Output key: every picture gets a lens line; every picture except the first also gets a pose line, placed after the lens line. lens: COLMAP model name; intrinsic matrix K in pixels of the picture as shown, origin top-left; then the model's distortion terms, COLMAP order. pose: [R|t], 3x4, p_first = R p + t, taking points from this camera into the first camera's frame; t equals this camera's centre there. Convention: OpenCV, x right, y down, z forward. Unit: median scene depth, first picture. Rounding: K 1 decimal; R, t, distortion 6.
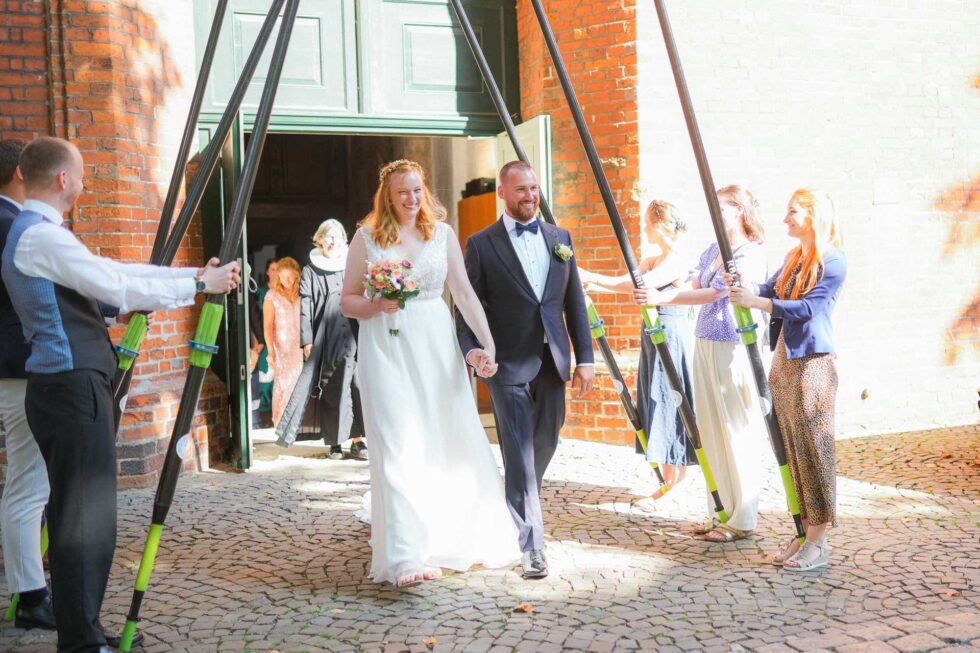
lens RADIAL K [[1194.2, 0, 490.0], [0, 1194.2, 323.4], [0, 0, 1]] dist [-0.017339, 0.000000]
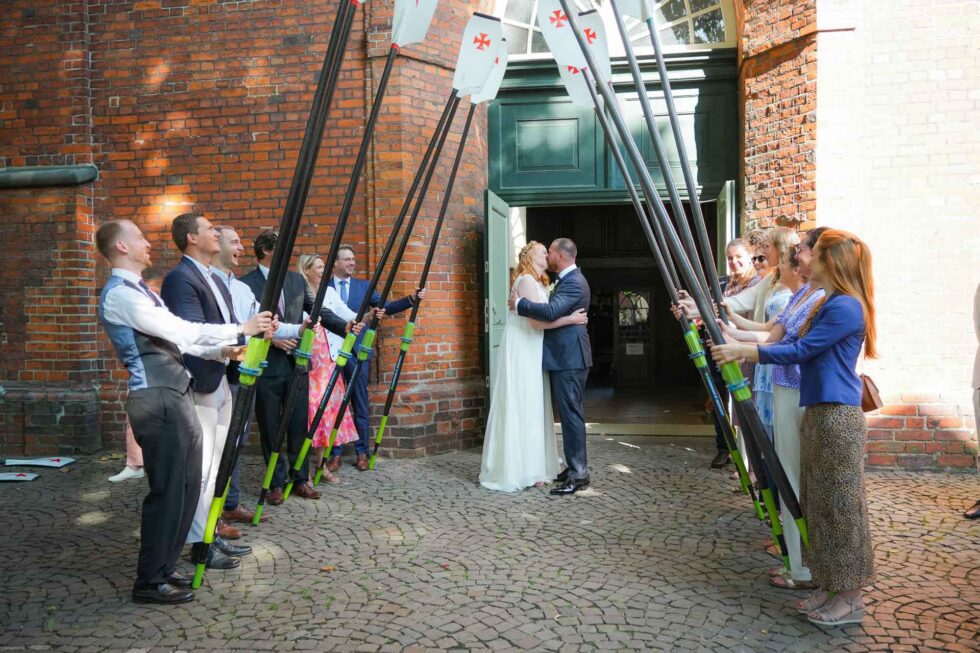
lens RADIAL K [[826.8, 0, 487.9], [0, 826.8, 331.0], [0, 0, 1]] dist [-0.021127, 0.009010]
pose [[0.859486, 0.024310, -0.510581, 0.372520], [-0.029247, 0.999571, -0.001640, -0.021114], [0.510322, 0.016342, 0.859828, 0.237796]]
